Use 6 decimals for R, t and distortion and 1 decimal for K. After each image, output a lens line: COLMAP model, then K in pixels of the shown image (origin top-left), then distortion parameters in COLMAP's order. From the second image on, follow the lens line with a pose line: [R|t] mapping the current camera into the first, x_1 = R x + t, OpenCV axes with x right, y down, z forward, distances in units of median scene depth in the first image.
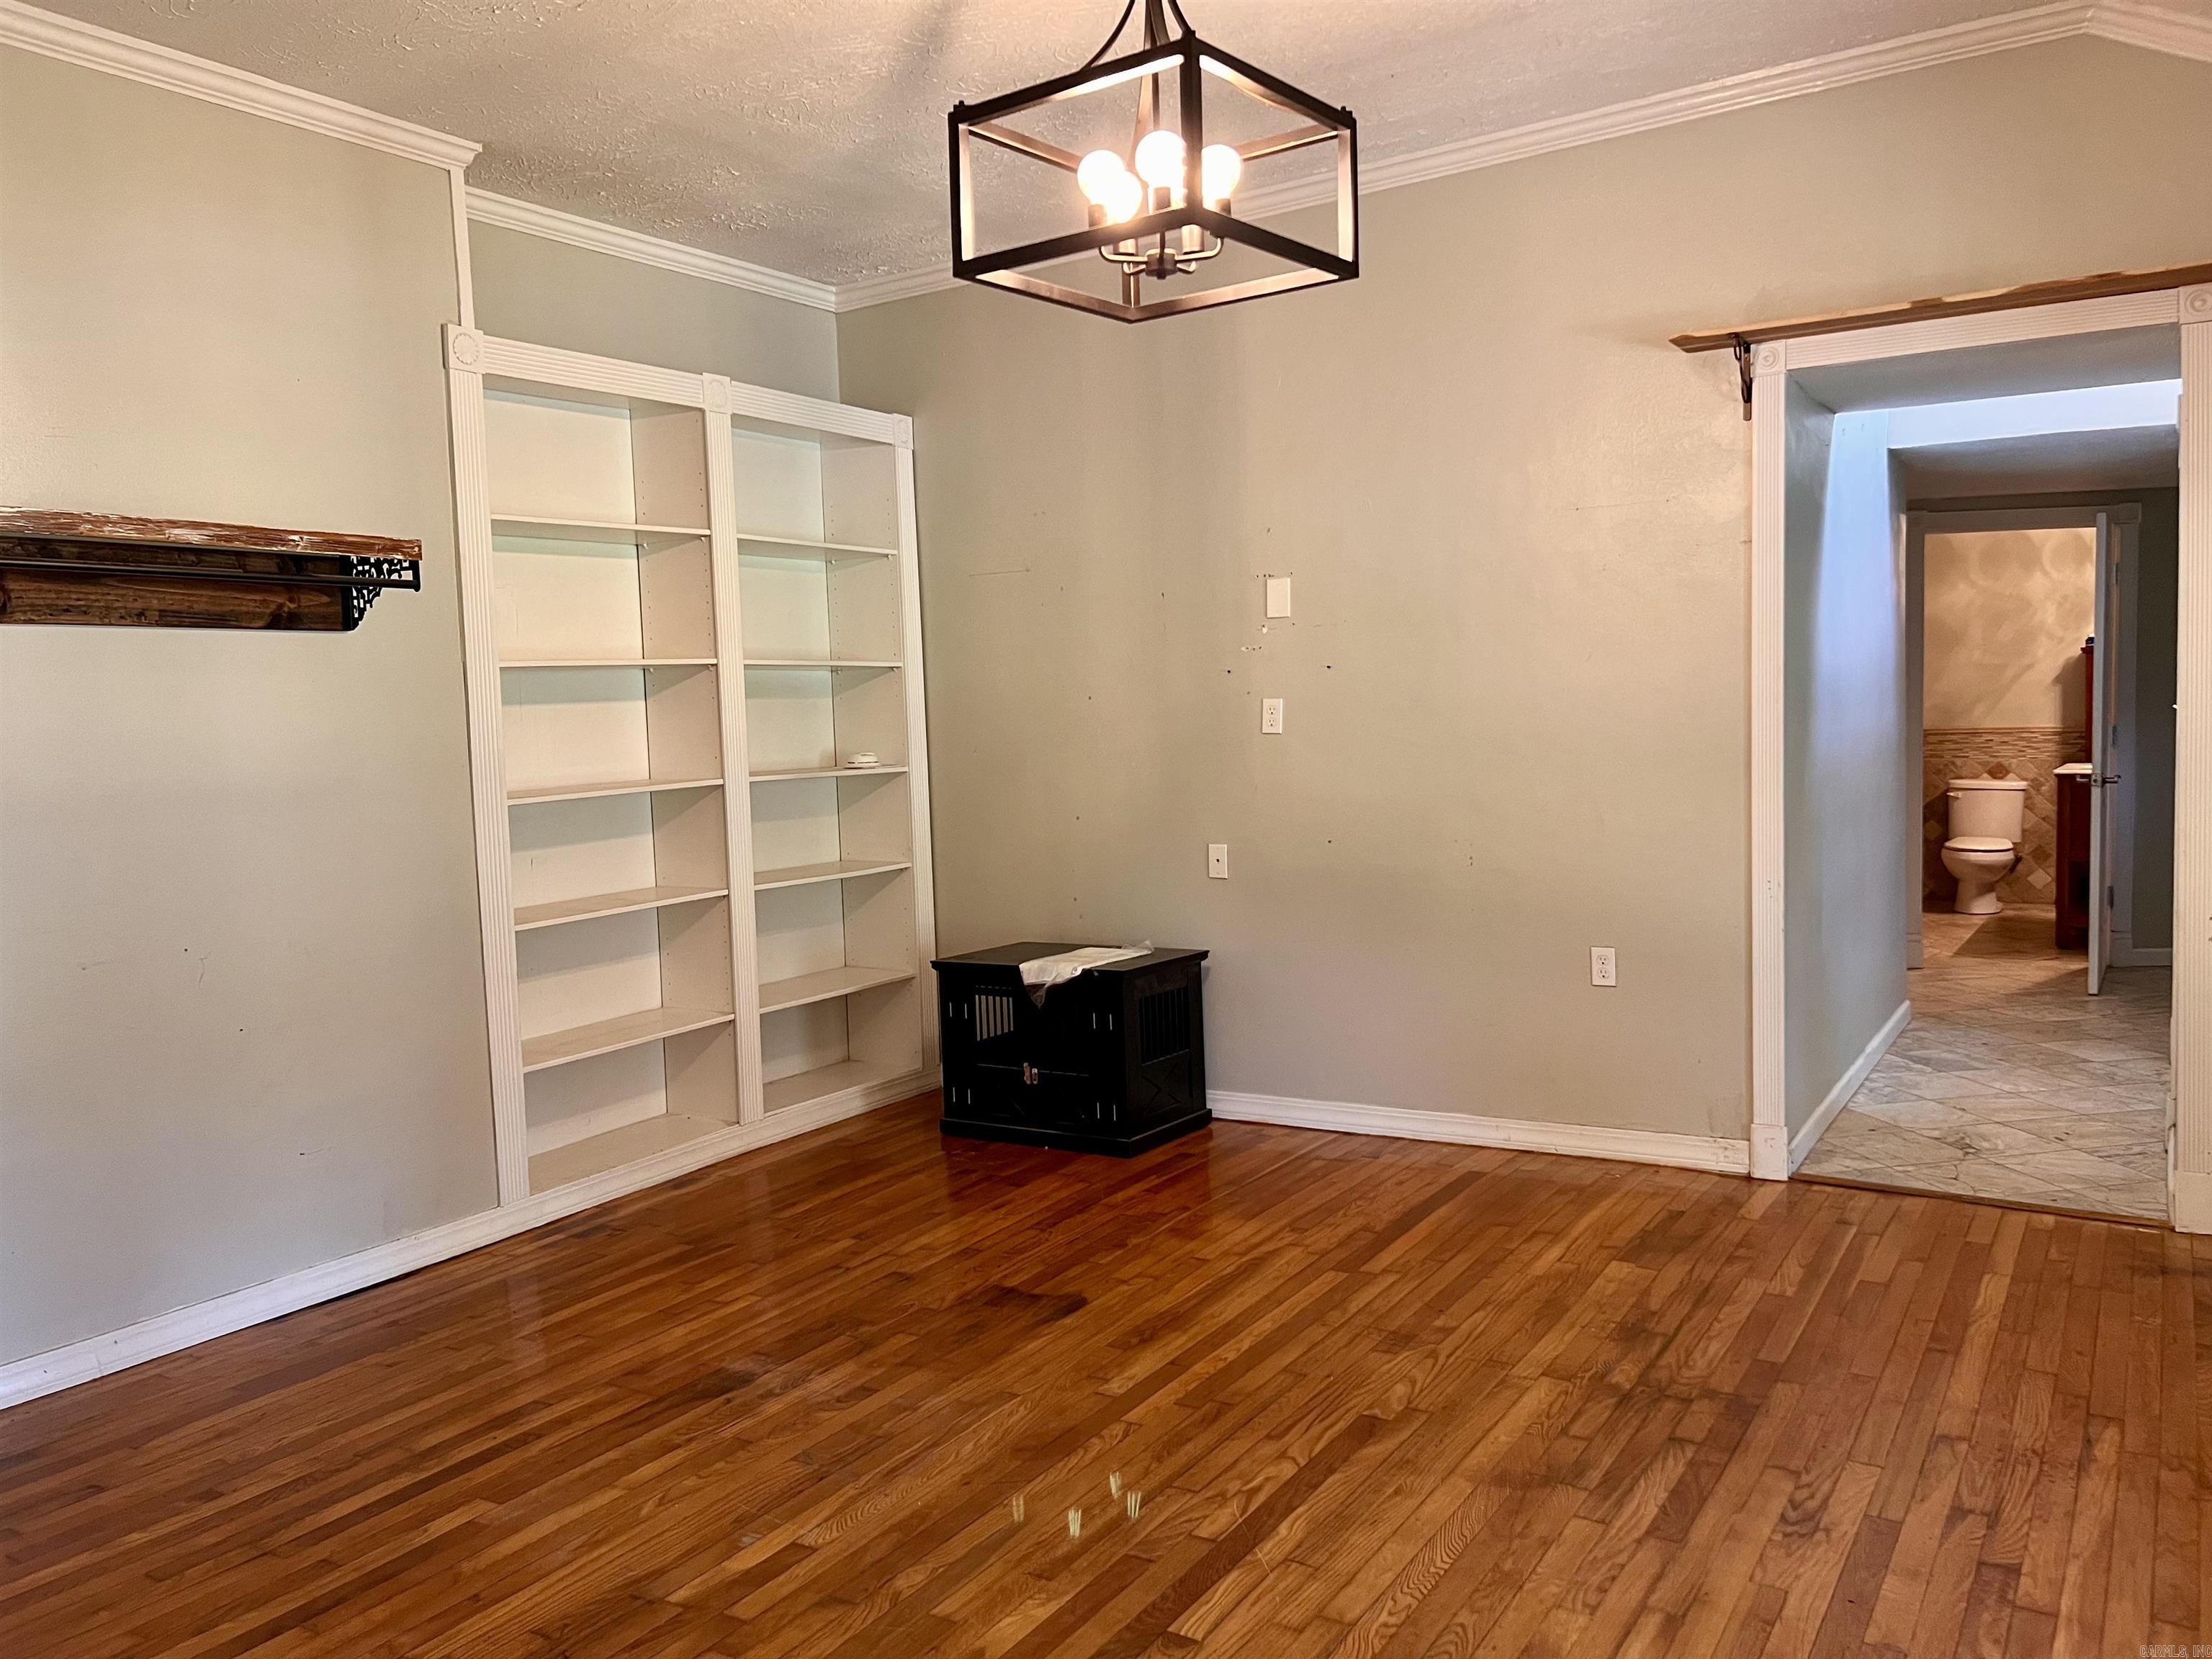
lens RADIAL K [[1654.8, 0, 1112.3], [0, 1654.8, 838.0], [0, 0, 1]] dist [0.061019, -0.070039]
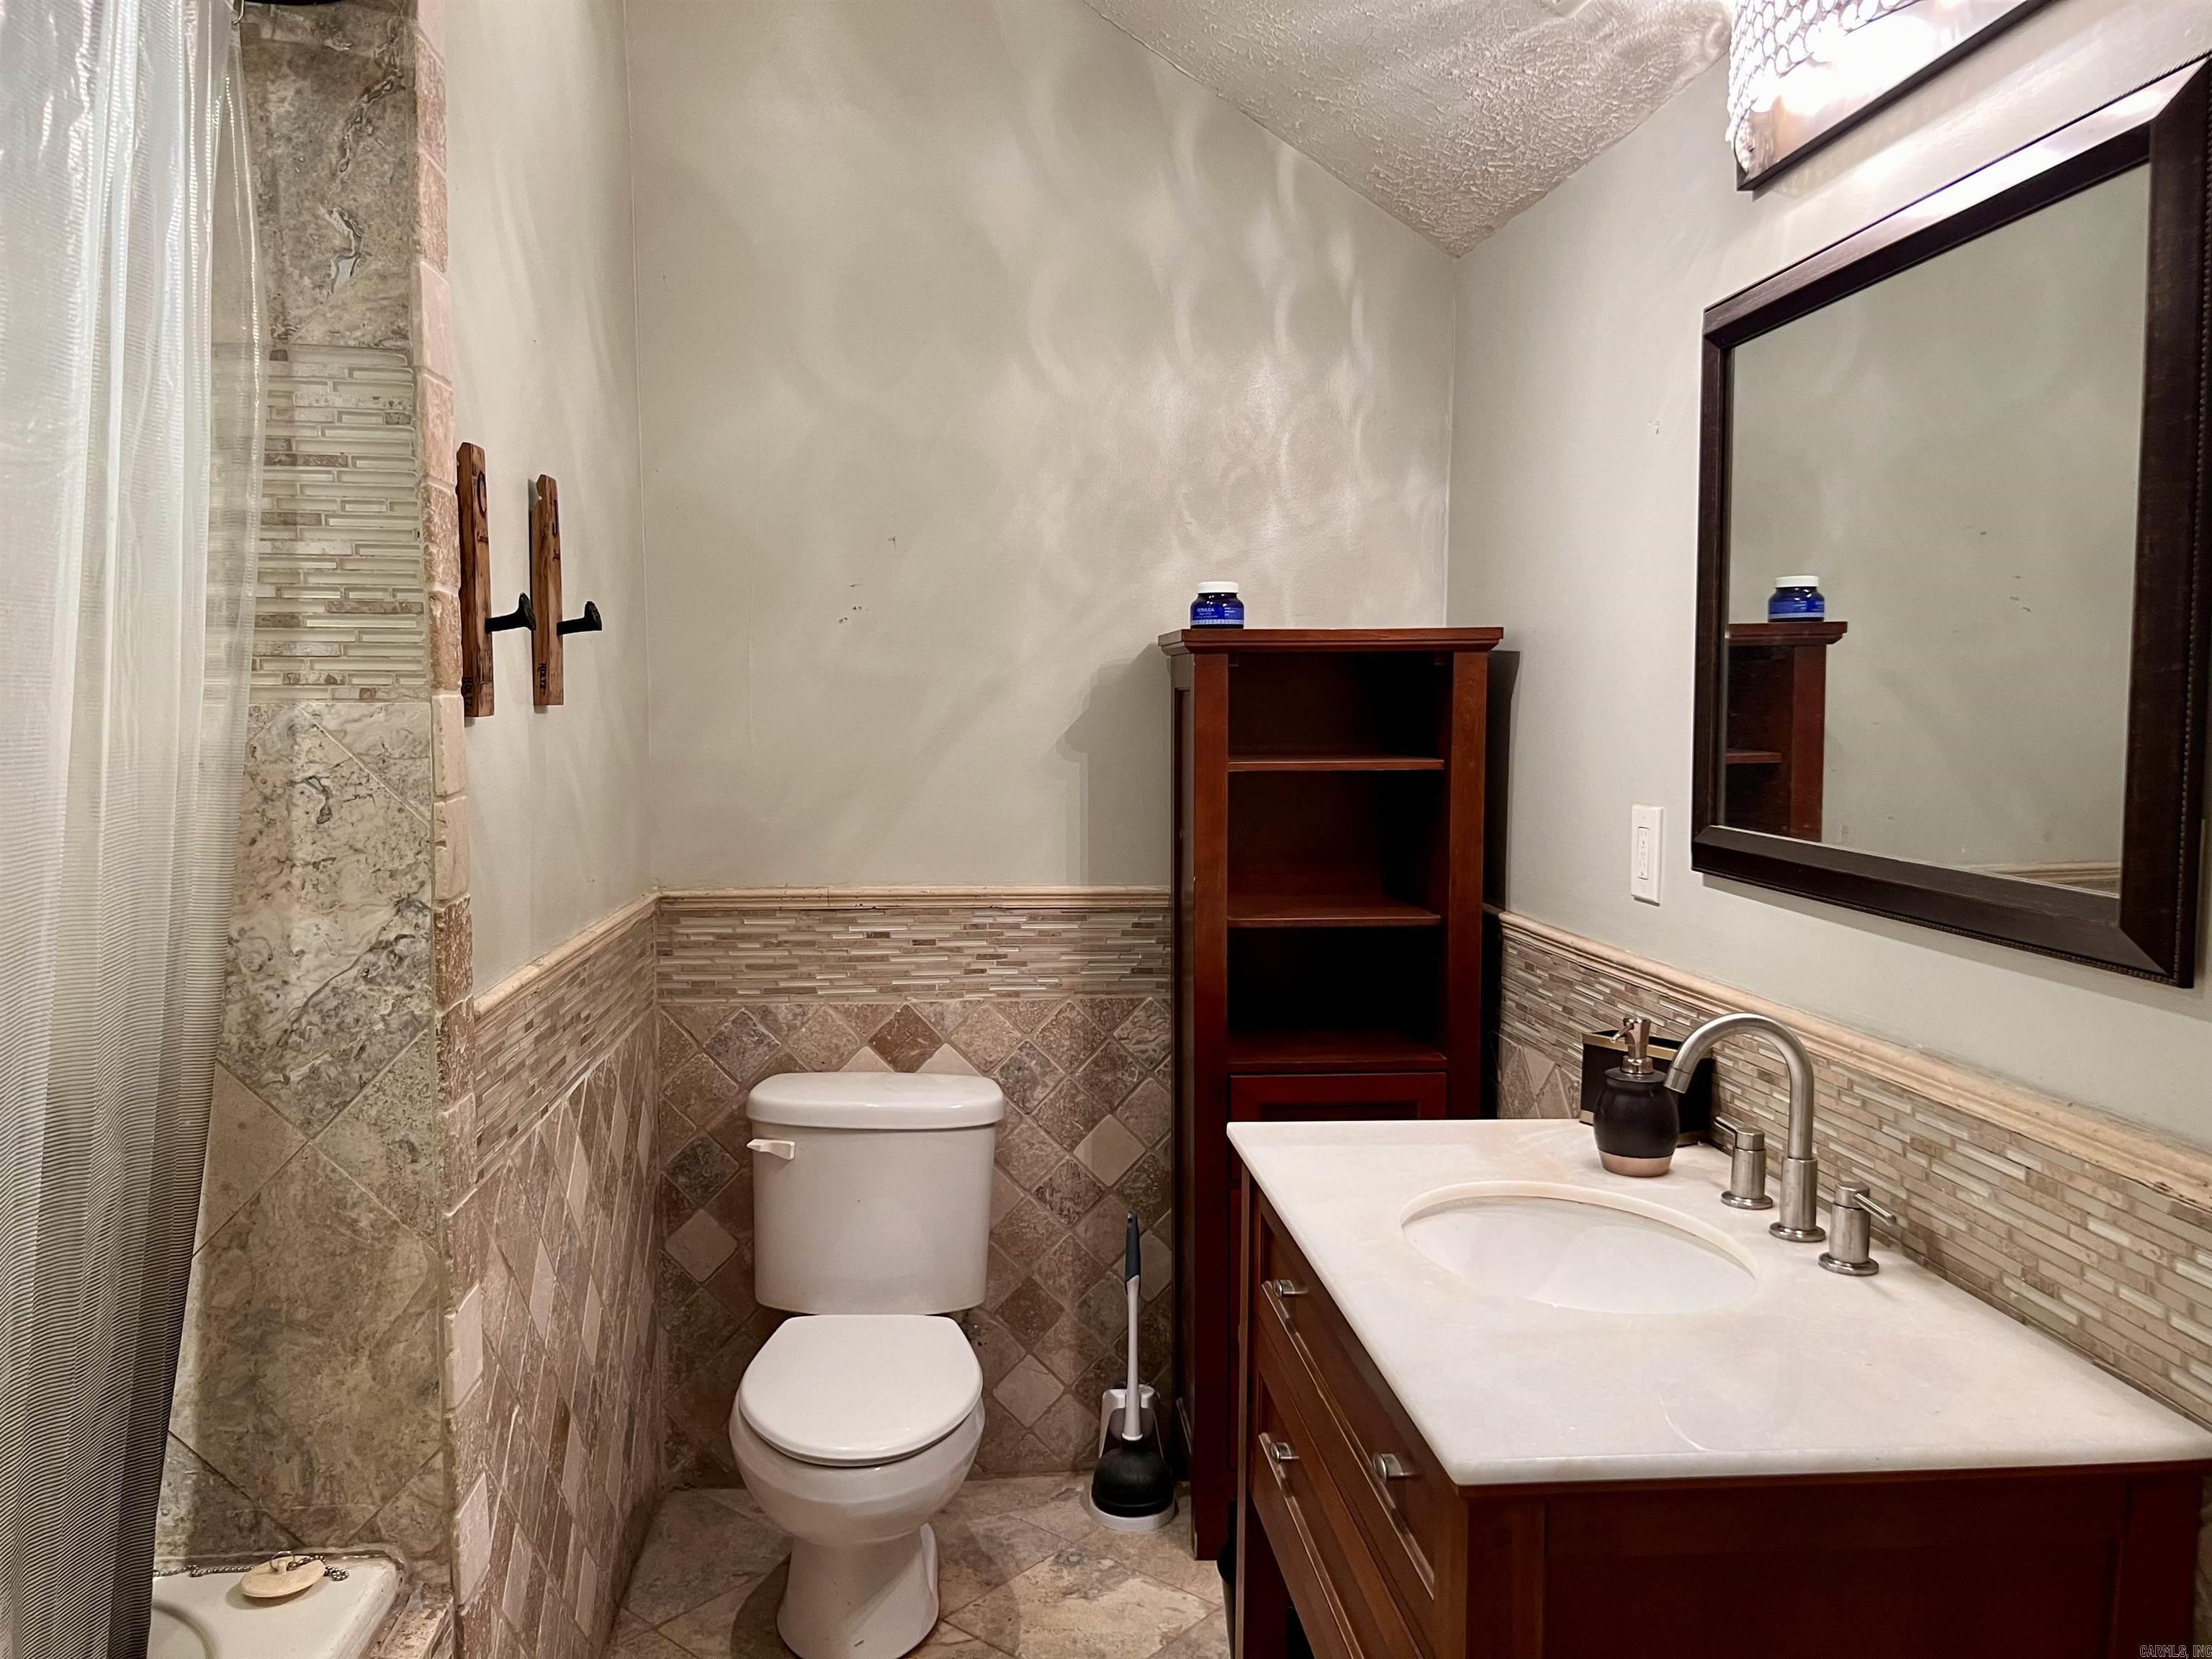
lens RADIAL K [[1654.8, 0, 1112.4], [0, 1654.8, 830.1], [0, 0, 1]] dist [0.061019, -0.070039]
pose [[0.788685, -0.014293, 0.614631, 0.383393], [0.017732, 0.999843, 0.000499, -0.077287], [-0.614541, 0.010505, 0.788815, 0.755160]]
